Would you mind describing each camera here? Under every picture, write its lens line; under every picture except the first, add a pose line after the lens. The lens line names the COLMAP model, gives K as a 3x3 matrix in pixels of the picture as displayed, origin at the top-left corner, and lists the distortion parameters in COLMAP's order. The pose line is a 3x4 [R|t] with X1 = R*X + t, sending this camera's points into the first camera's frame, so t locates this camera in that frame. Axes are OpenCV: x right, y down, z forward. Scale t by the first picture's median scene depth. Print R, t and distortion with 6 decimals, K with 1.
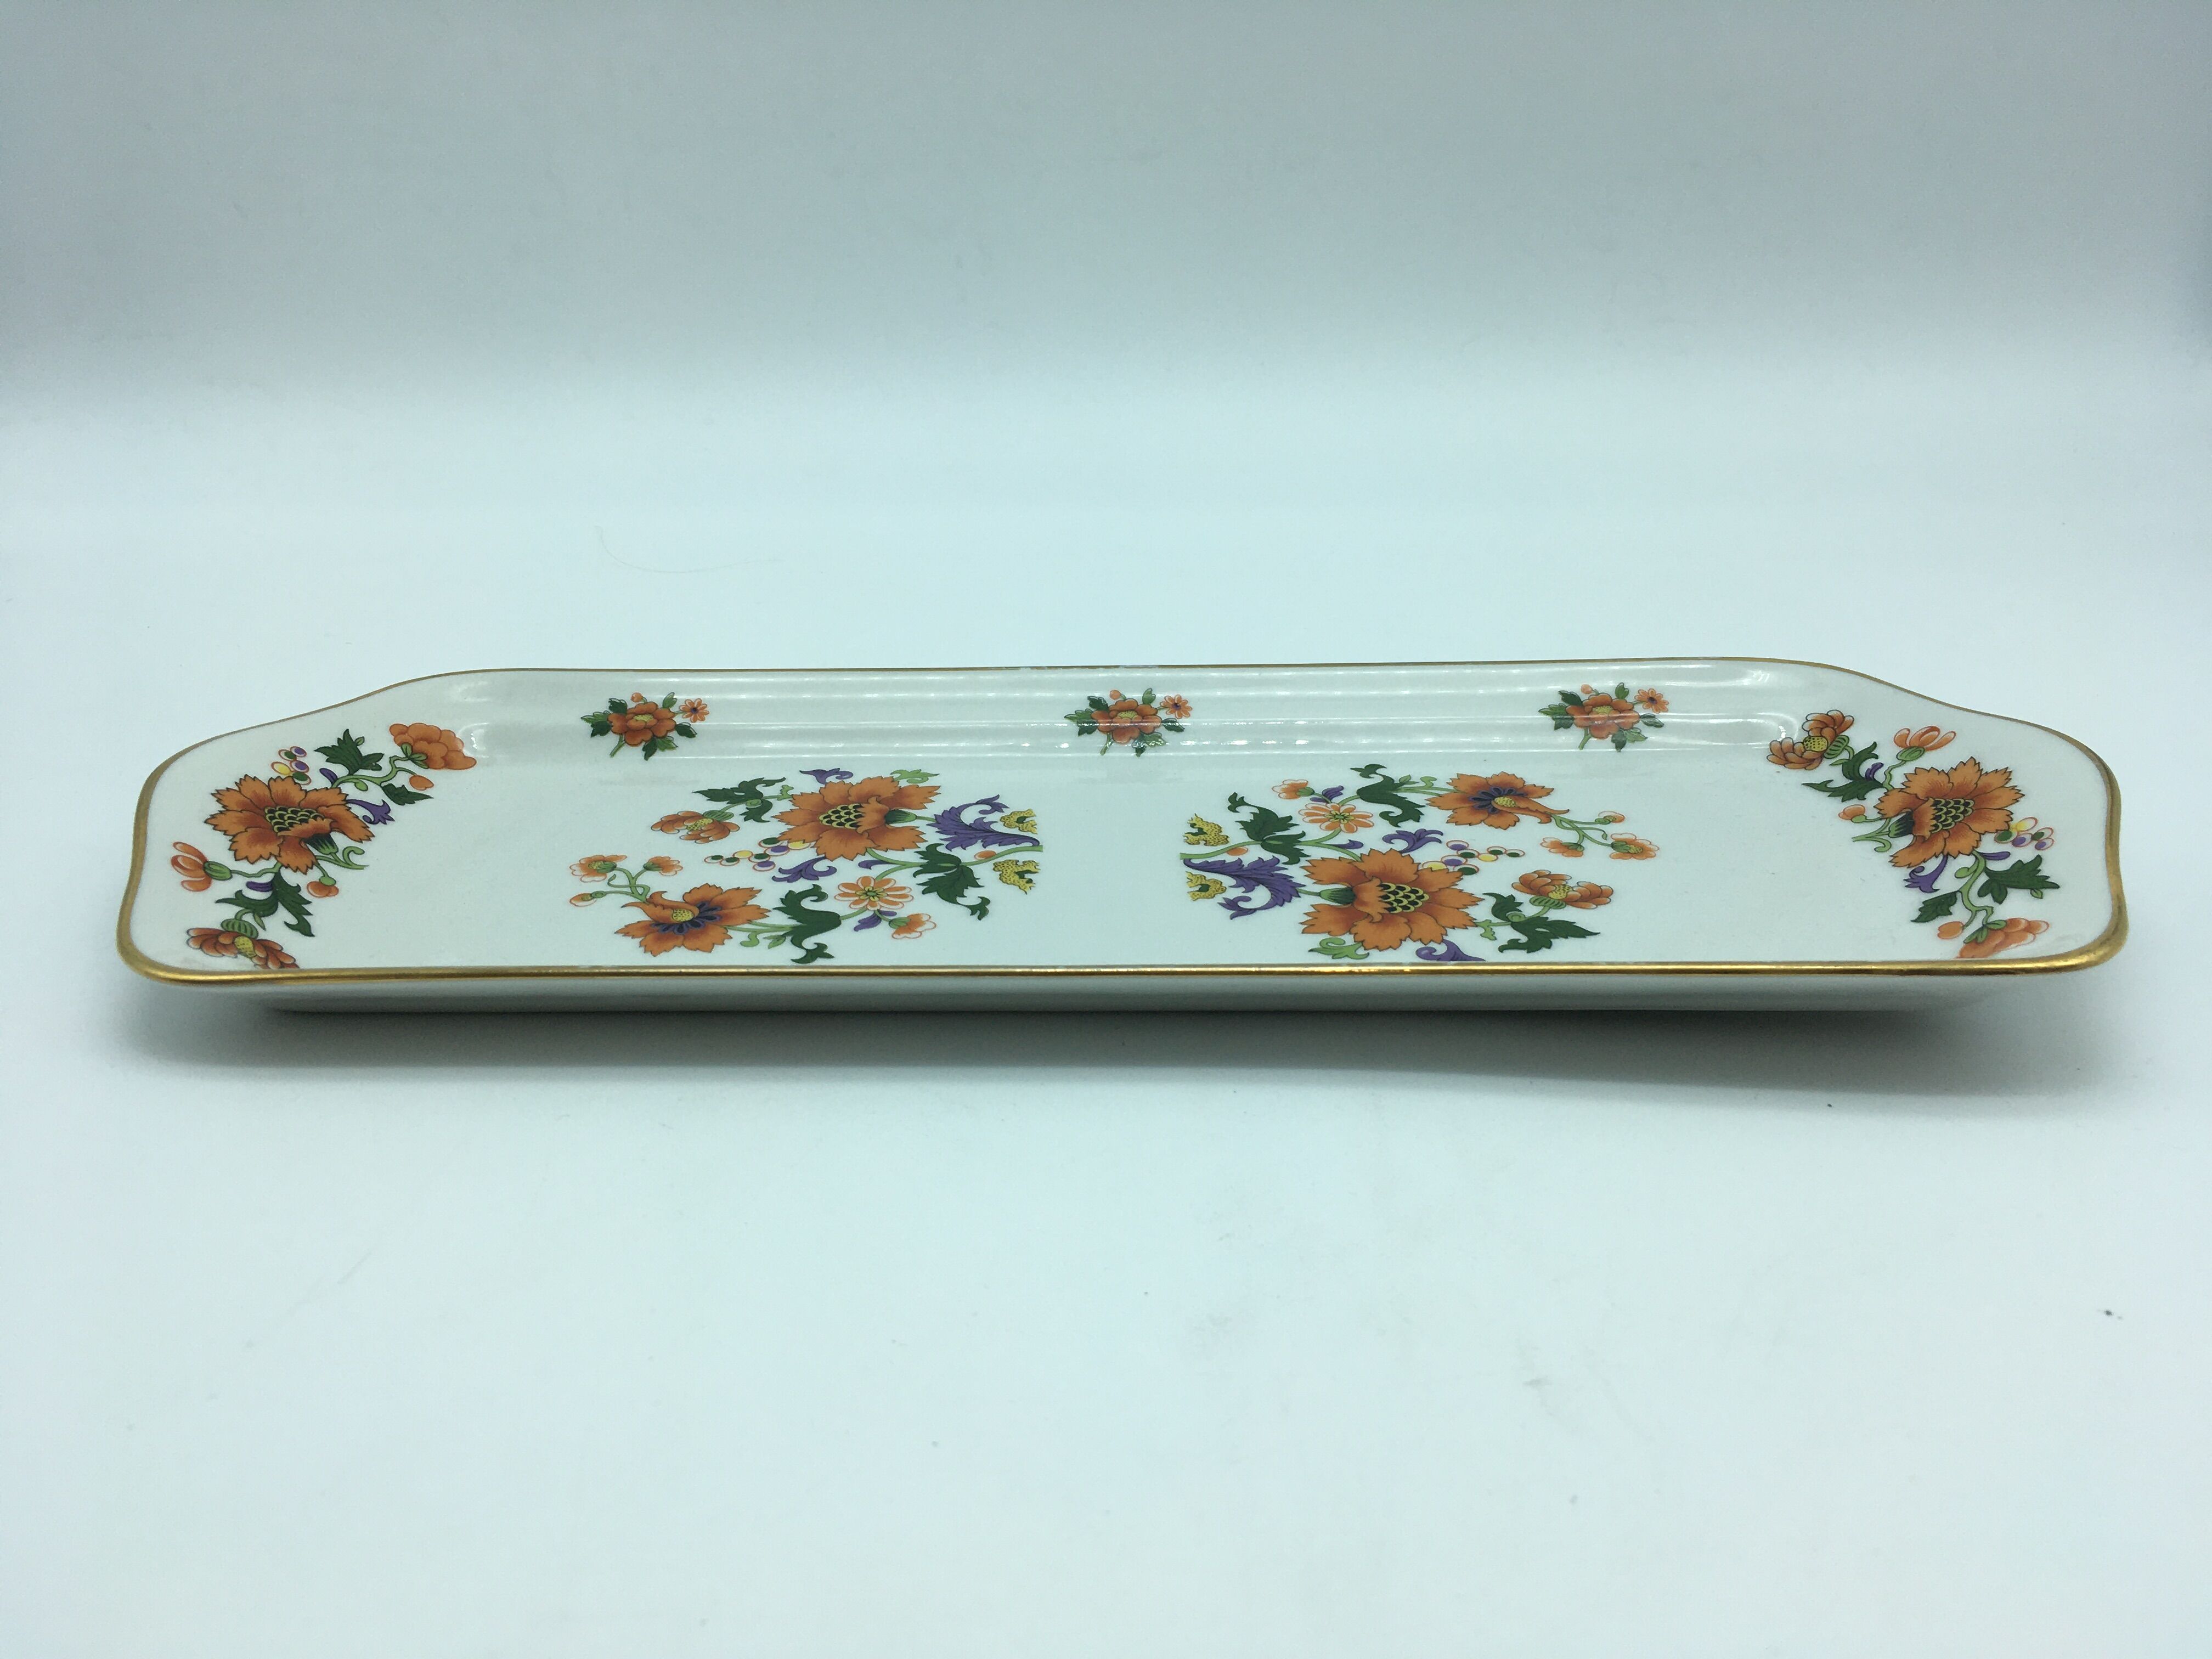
lens RADIAL K [[1941.9, 0, 1098.3], [0, 1941.9, 833.3], [0, 0, 1]] dist [0.050052, -0.070929]
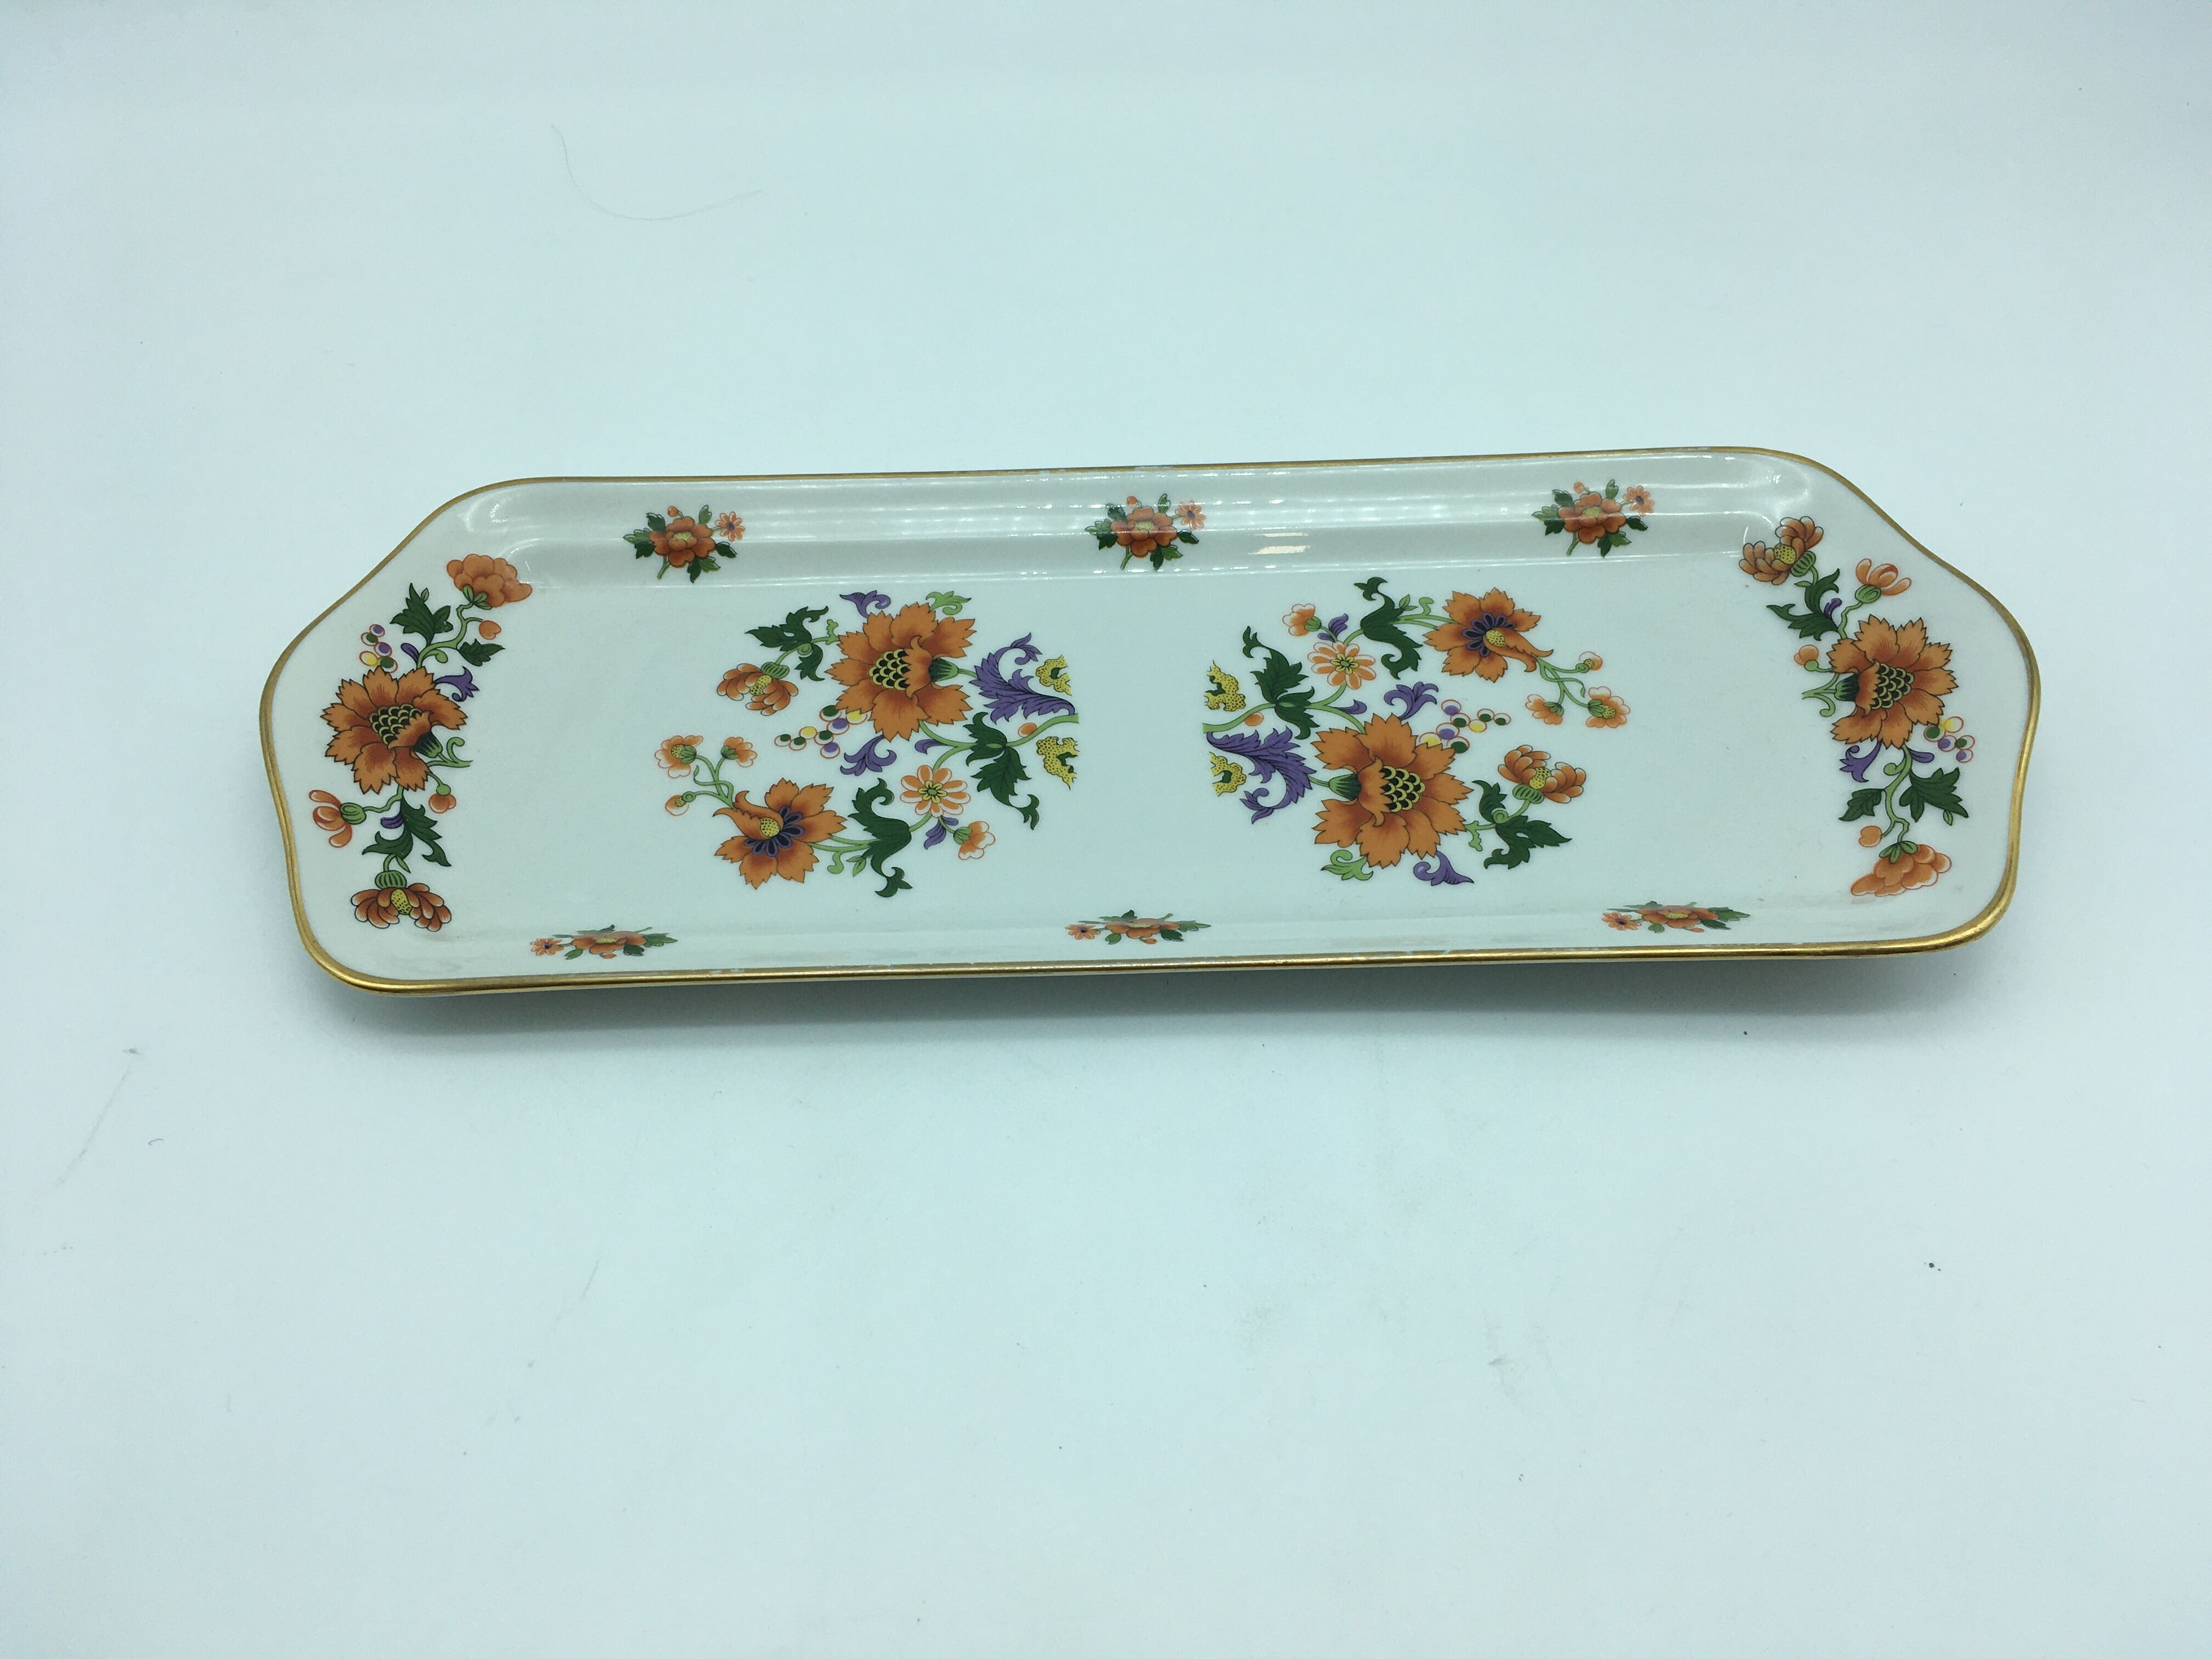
lens RADIAL K [[1941.9, 0, 1095.5], [0, 1941.9, 840.2], [0, 0, 1]] dist [0.050052, -0.070929]
pose [[0.999064, -0.037871, 0.020882, -0.044801], [0.024519, 0.893778, 0.447839, -0.427797], [-0.035624, -0.446908, 0.893870, -0.022974]]
